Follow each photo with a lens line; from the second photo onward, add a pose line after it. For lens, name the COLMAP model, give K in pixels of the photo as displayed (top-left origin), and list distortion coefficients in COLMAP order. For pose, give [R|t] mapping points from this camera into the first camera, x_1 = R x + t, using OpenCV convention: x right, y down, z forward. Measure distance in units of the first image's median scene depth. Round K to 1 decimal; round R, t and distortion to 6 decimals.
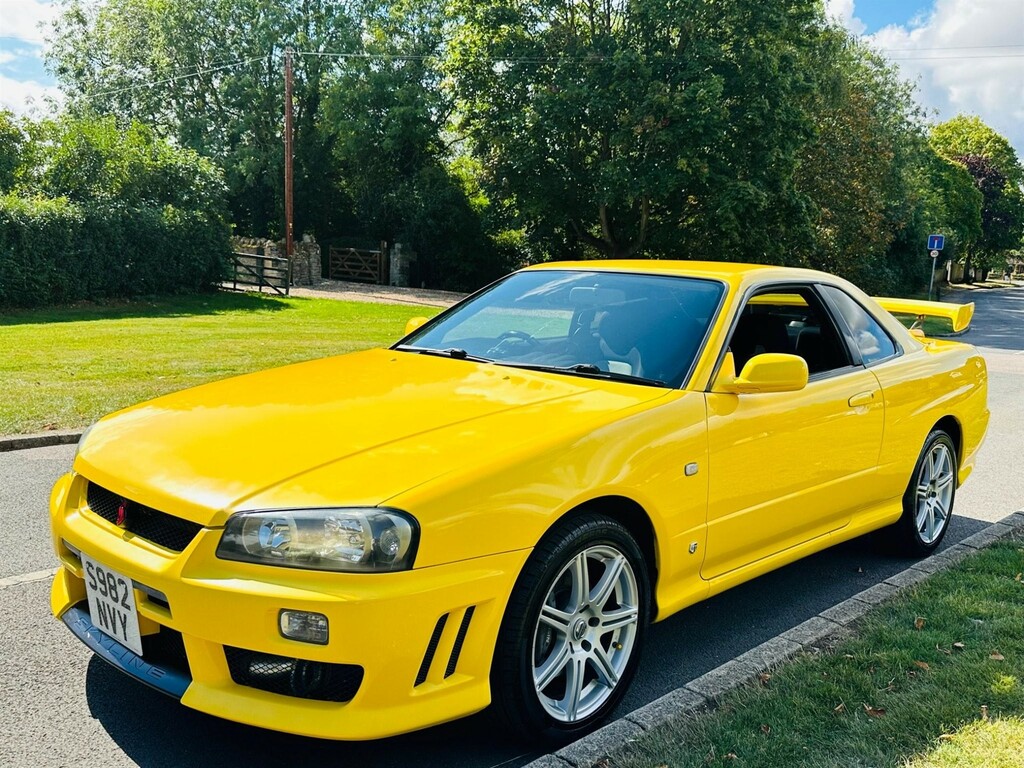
lens RADIAL K [[941.4, 0, 514.7], [0, 941.4, 386.6], [0, 0, 1]] dist [0.008498, 0.000000]
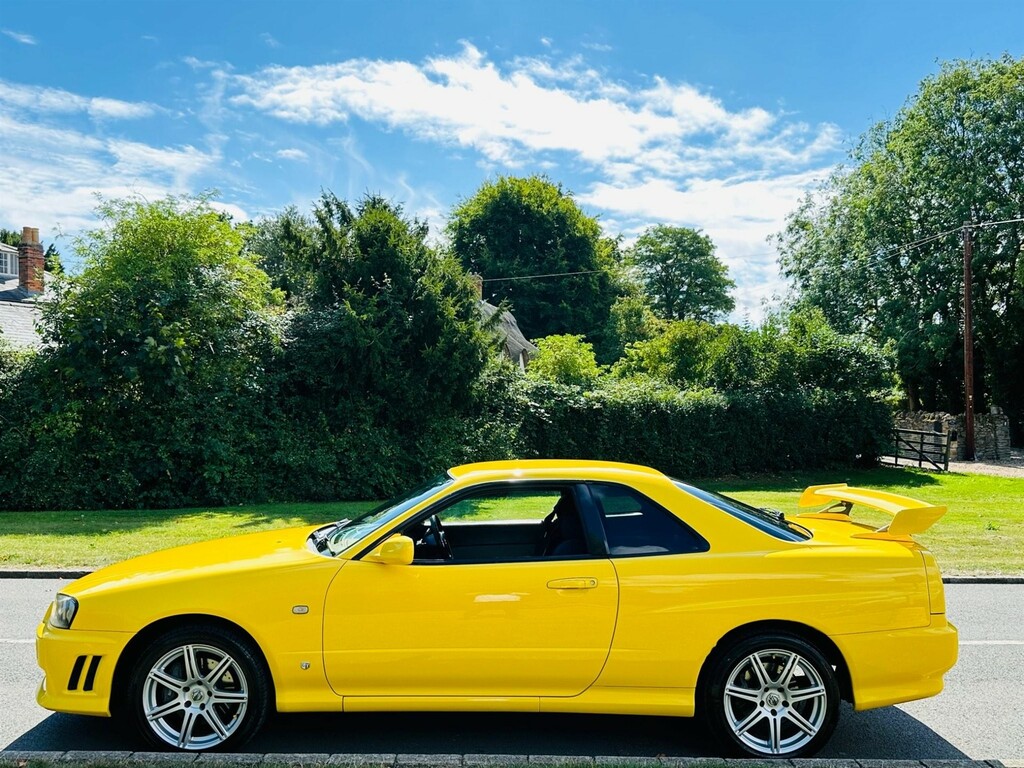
lens RADIAL K [[941.4, 0, 528.5], [0, 941.4, 380.2], [0, 0, 1]] dist [0.008498, 0.000000]
pose [[0.706680, -0.060834, -0.704913, 1.036220], [-0.071464, 0.985065, -0.156654, -0.045336], [0.703915, 0.161080, 0.691779, 0.095224]]
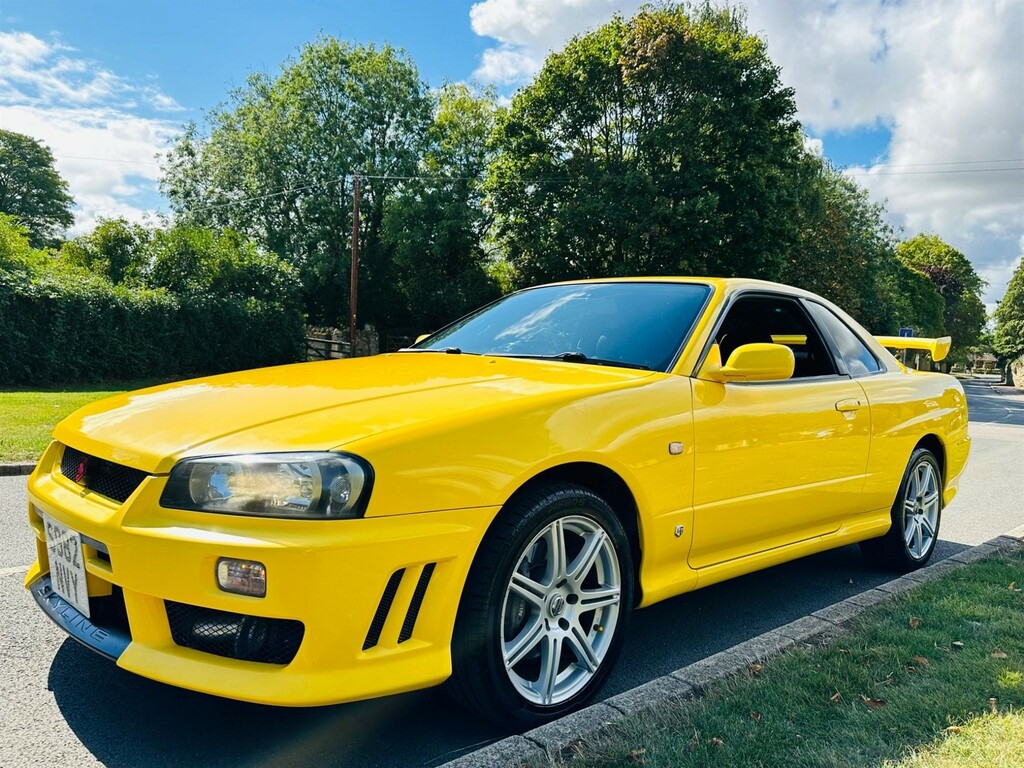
lens RADIAL K [[795.5, 0, 516.6], [0, 795.5, 387.4], [0, 0, 1]] dist [0.024535, -0.033603]
pose [[0.999343, 0.006827, -0.035588, 0.033823], [-0.010064, 0.995746, -0.091591, 0.068132], [0.034811, 0.091889, 0.995161, 0.107343]]
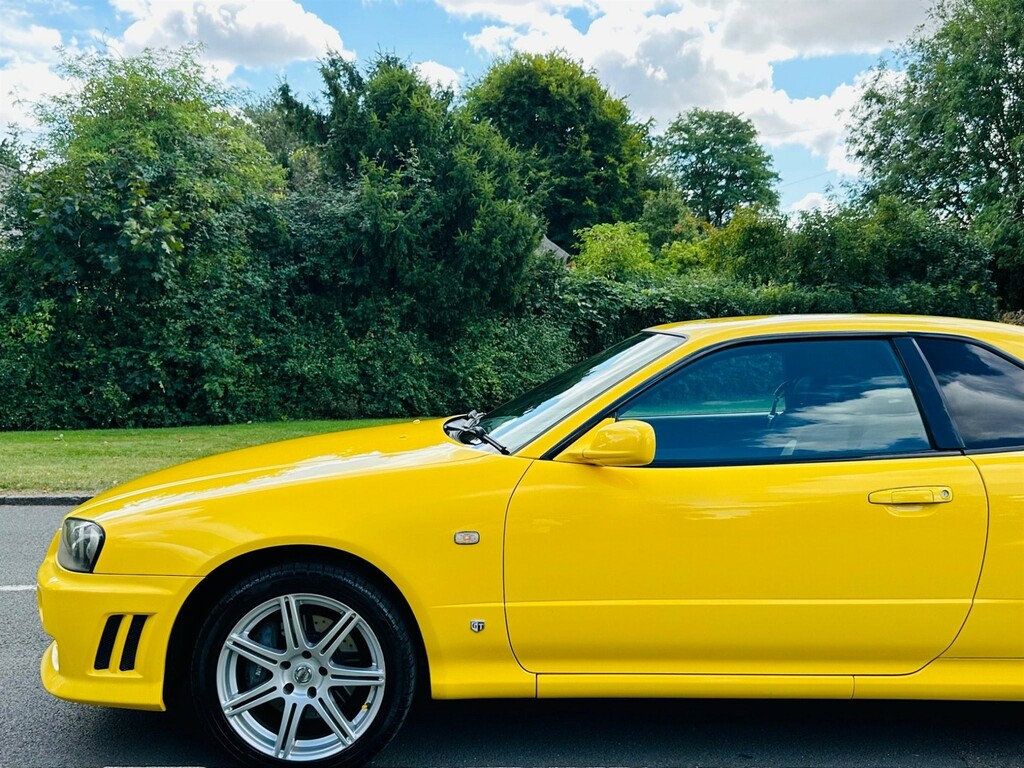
lens RADIAL K [[1046.6, 0, 518.0], [0, 1046.6, 380.7], [0, 0, 1]] dist [0.023894, 0.000000]
pose [[0.692046, -0.010636, -0.721775, 0.652161], [-0.060996, 0.995454, -0.073152, 0.002861], [0.719272, 0.094650, 0.688251, 0.204898]]
